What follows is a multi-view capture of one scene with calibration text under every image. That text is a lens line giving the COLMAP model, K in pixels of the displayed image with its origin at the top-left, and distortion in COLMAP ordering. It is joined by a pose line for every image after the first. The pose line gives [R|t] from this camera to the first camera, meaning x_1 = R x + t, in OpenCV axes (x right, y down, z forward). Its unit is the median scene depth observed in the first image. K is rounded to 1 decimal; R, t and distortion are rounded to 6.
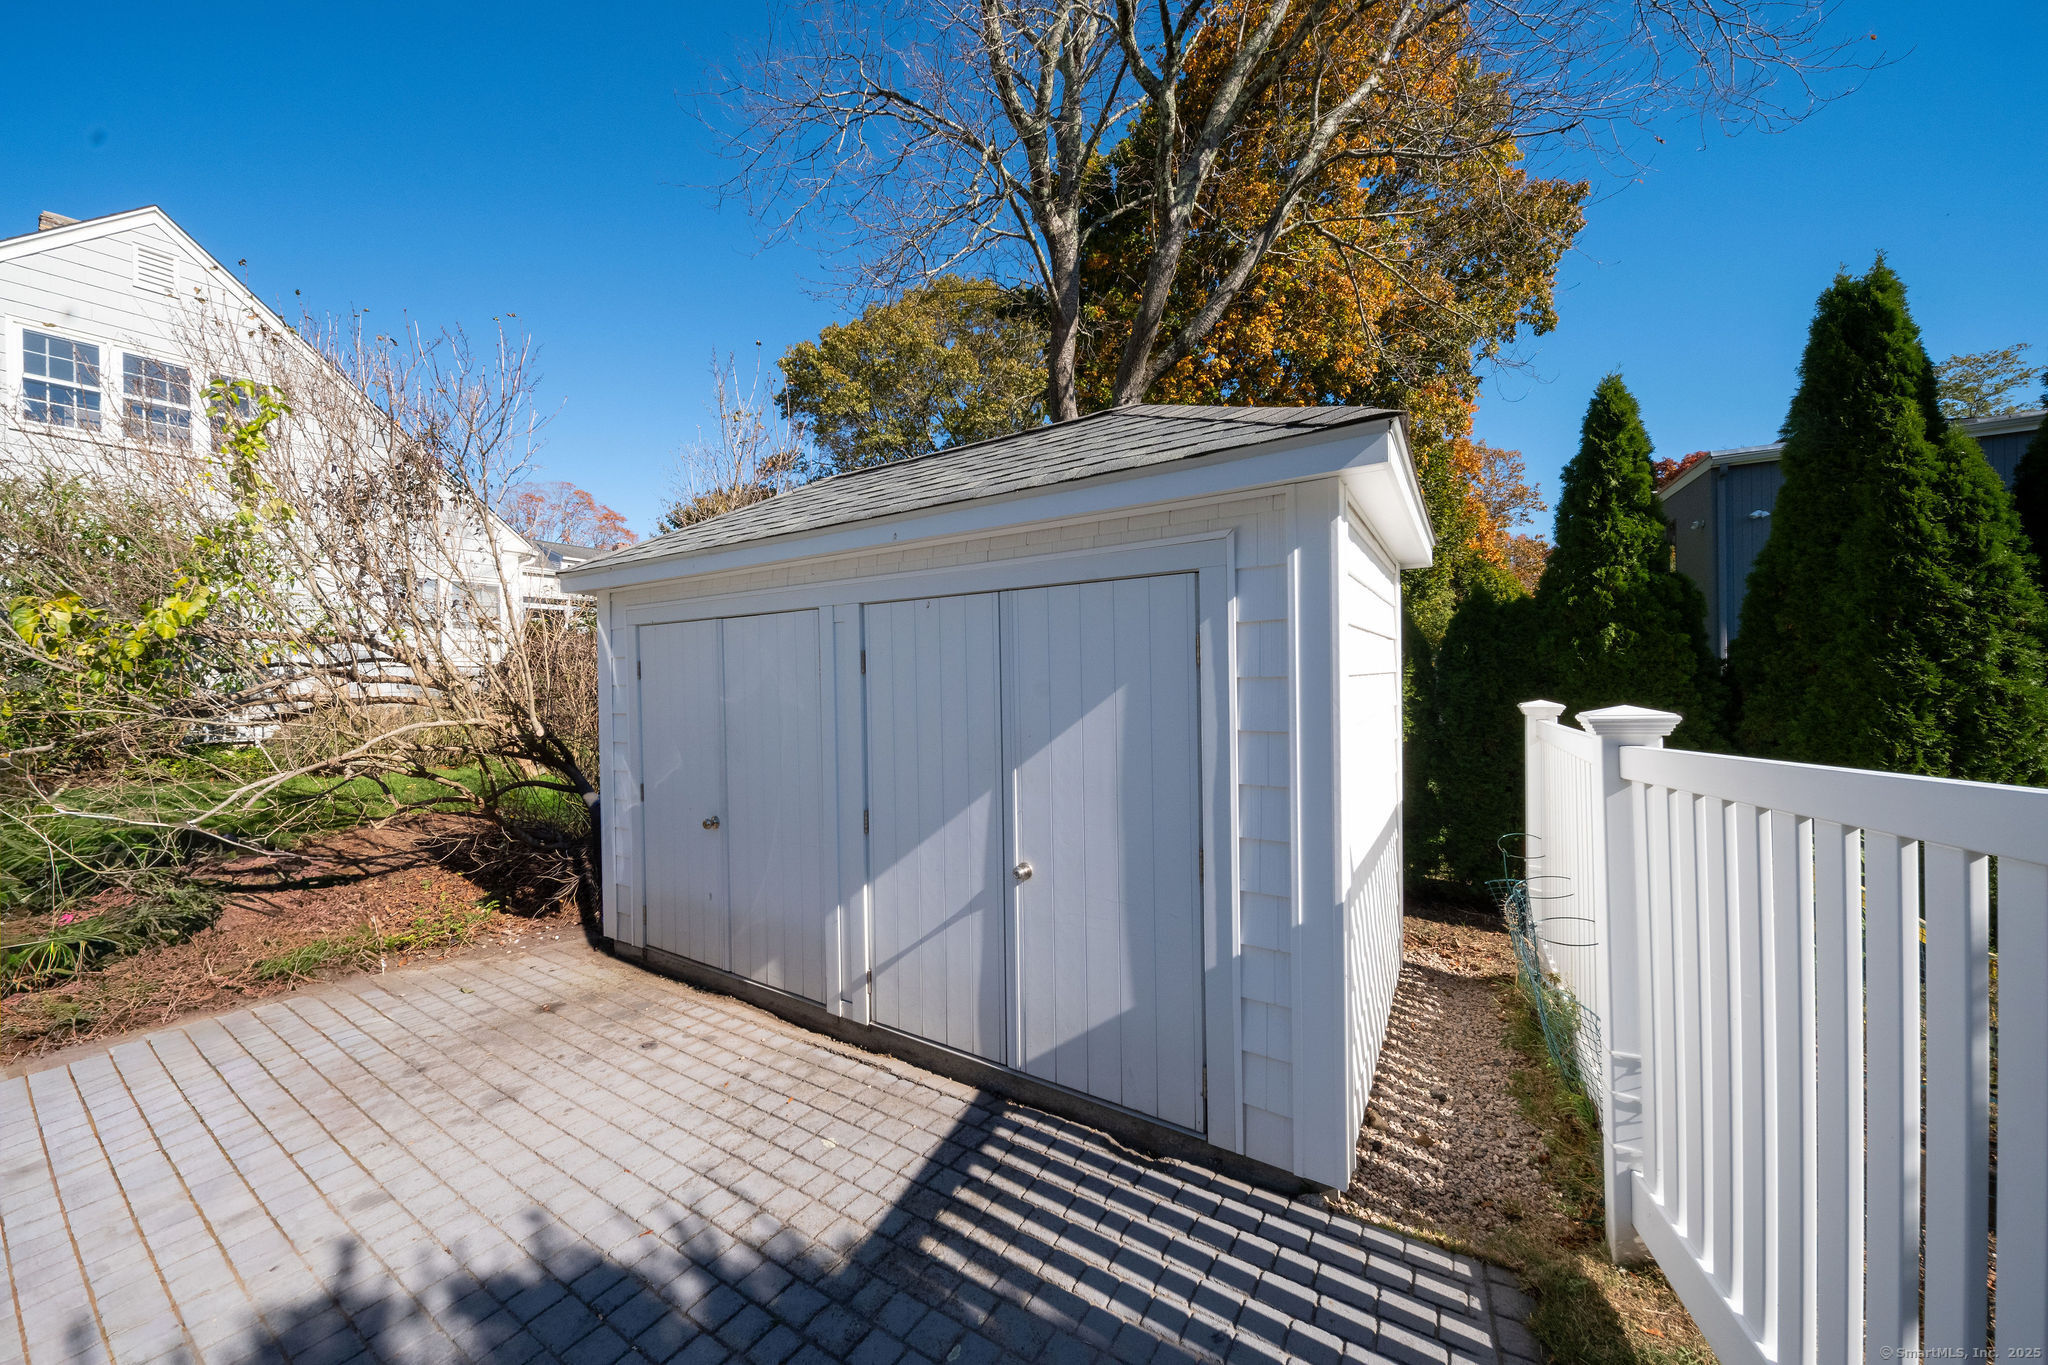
lens RADIAL K [[730.8, 0, 993.1], [0, 730.8, 689.7], [0, 0, 1]] dist [-0.001192, -0.000551]
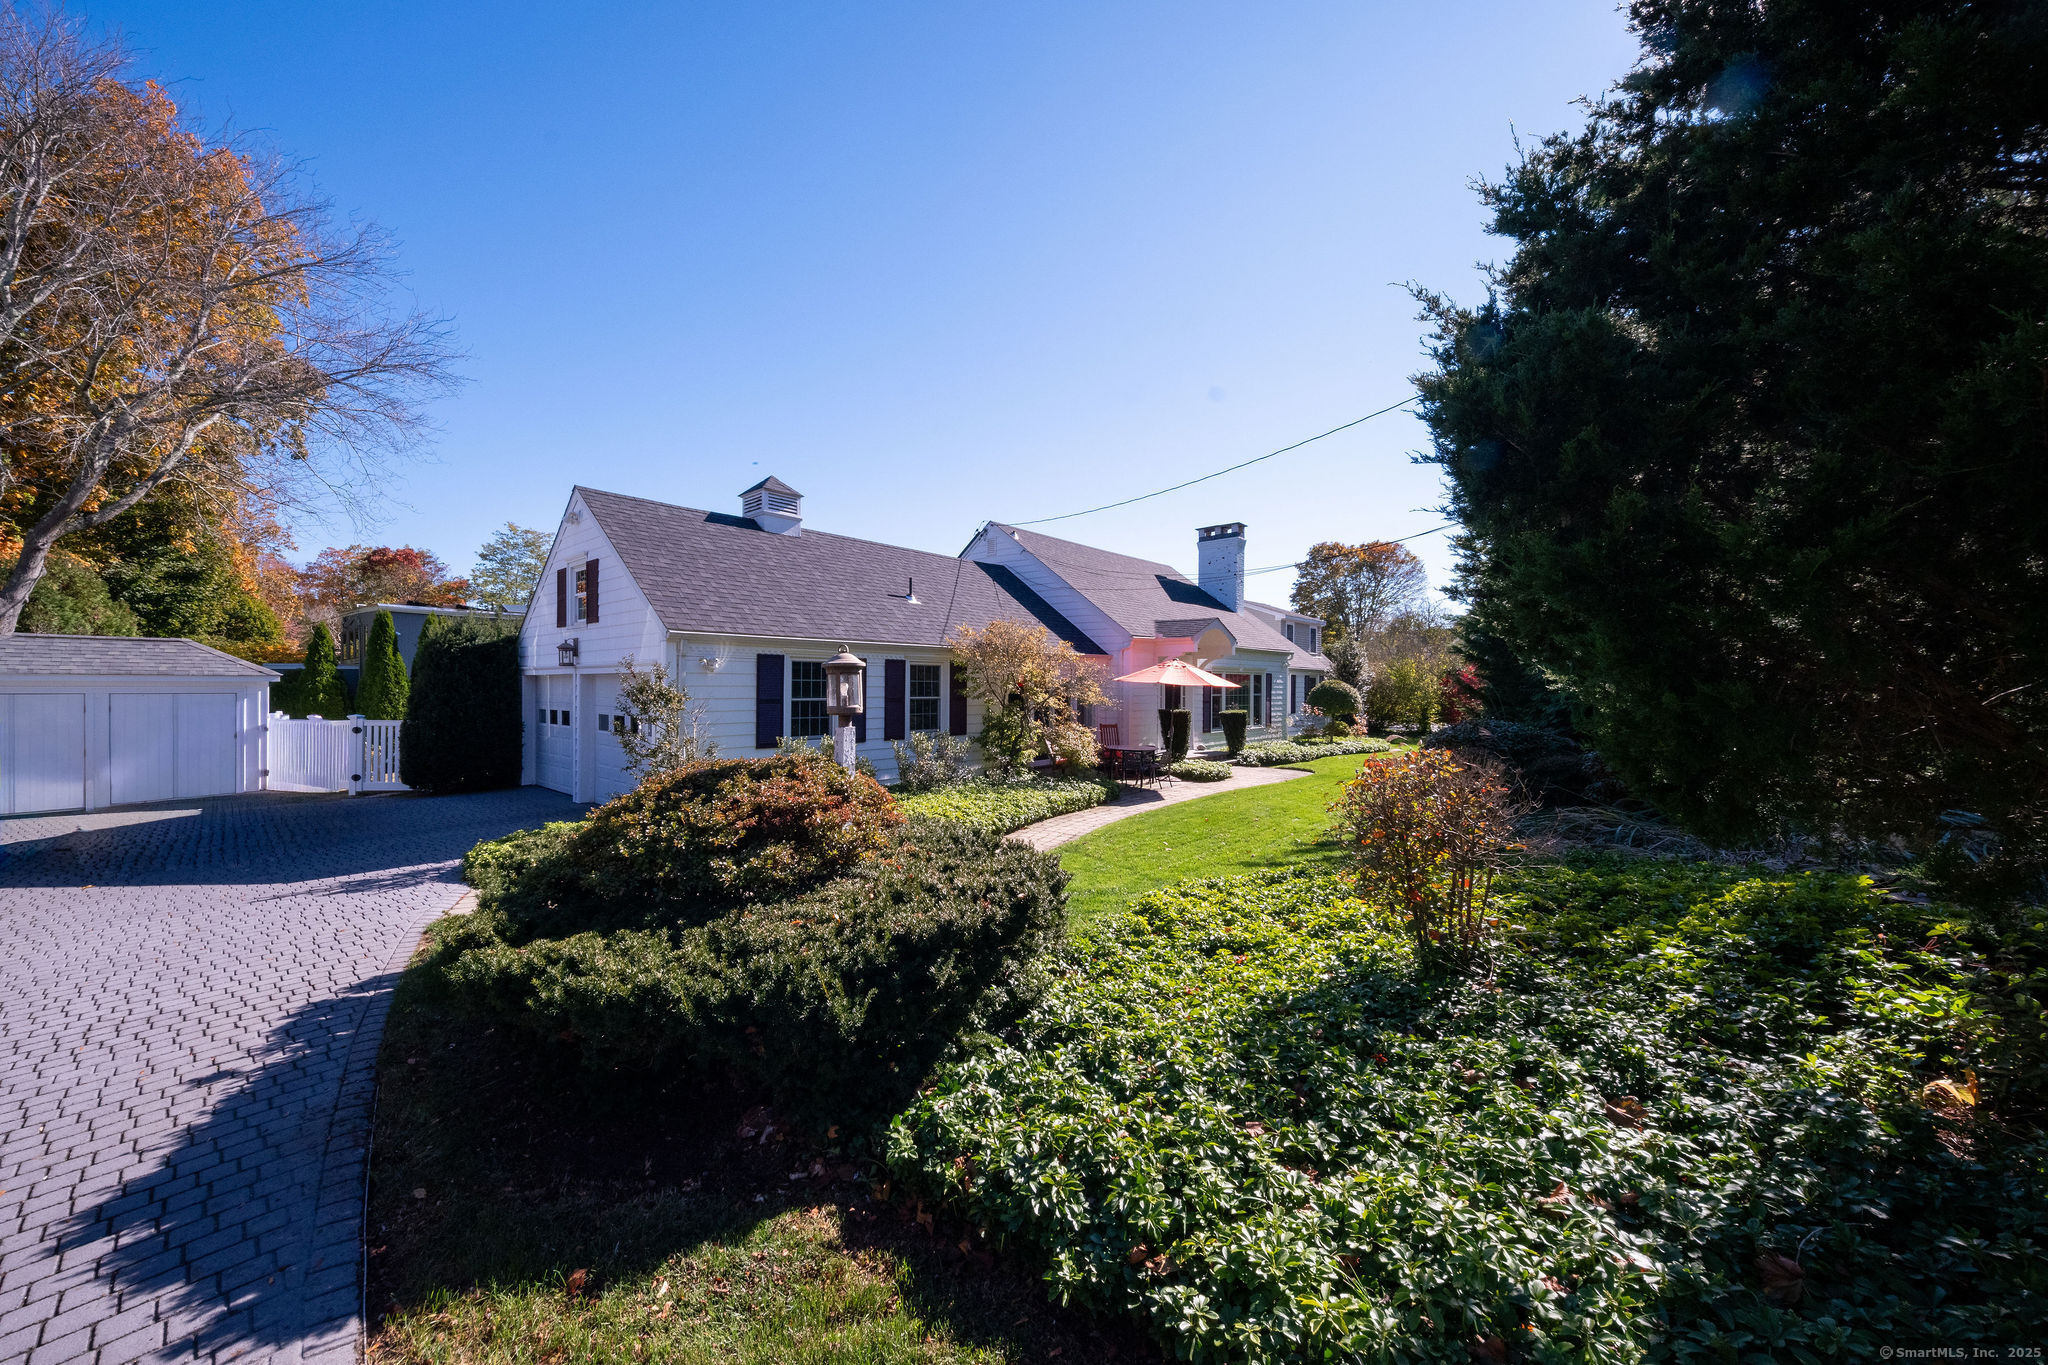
lens RADIAL K [[730.8, 0, 993.1], [0, 730.8, 689.7], [0, 0, 1]] dist [-0.001192, -0.000551]
pose [[0.157244, 0.006881, 0.987536, -2.239583], [-0.000203, 0.999976, -0.006935, -0.079399], [-0.987560, 0.000891, 0.157241, -2.904030]]
